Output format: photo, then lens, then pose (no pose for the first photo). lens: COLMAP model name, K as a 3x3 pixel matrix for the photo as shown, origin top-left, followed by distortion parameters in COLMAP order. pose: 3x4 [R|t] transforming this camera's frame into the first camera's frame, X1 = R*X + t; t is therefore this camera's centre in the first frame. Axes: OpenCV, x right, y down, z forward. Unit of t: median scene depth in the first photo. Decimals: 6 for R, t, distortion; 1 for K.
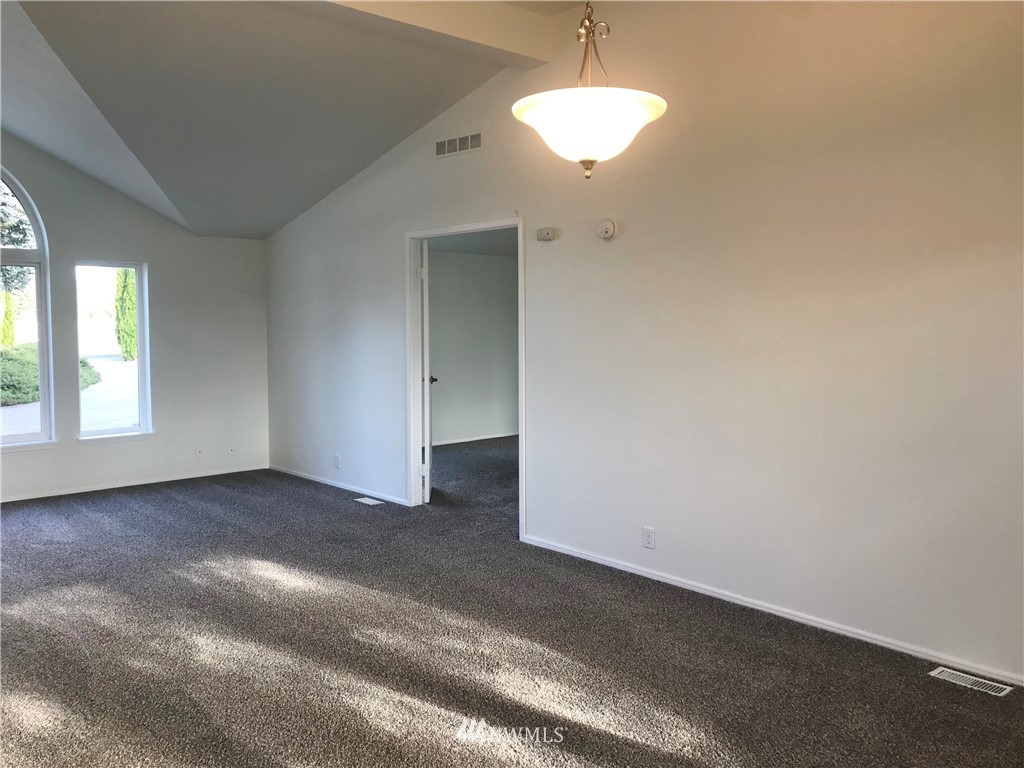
lens RADIAL K [[845.7, 0, 512.0], [0, 845.7, 384.0], [0, 0, 1]] dist [0.035031, -0.001338]
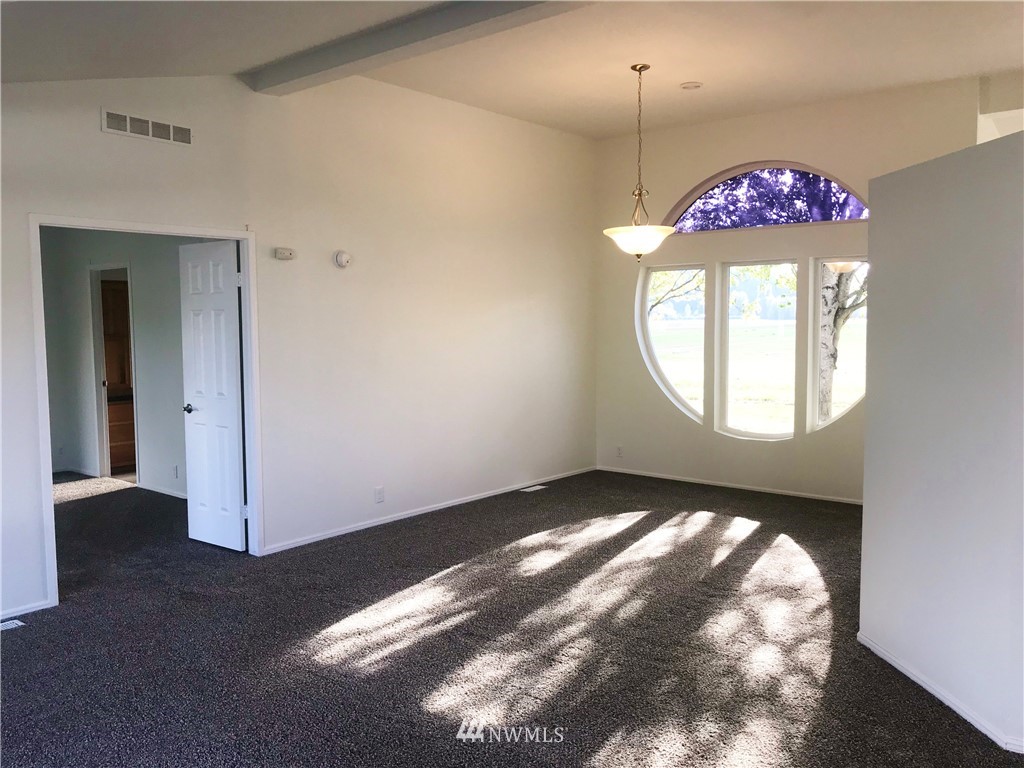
lens RADIAL K [[845.7, 0, 512.0], [0, 845.7, 384.0], [0, 0, 1]] dist [0.035031, -0.001338]
pose [[-0.099163, -0.081504, 0.991728, -0.989053], [0.079429, 0.992811, 0.089535, -0.080282], [-0.991896, 0.087651, -0.091977, 0.767852]]
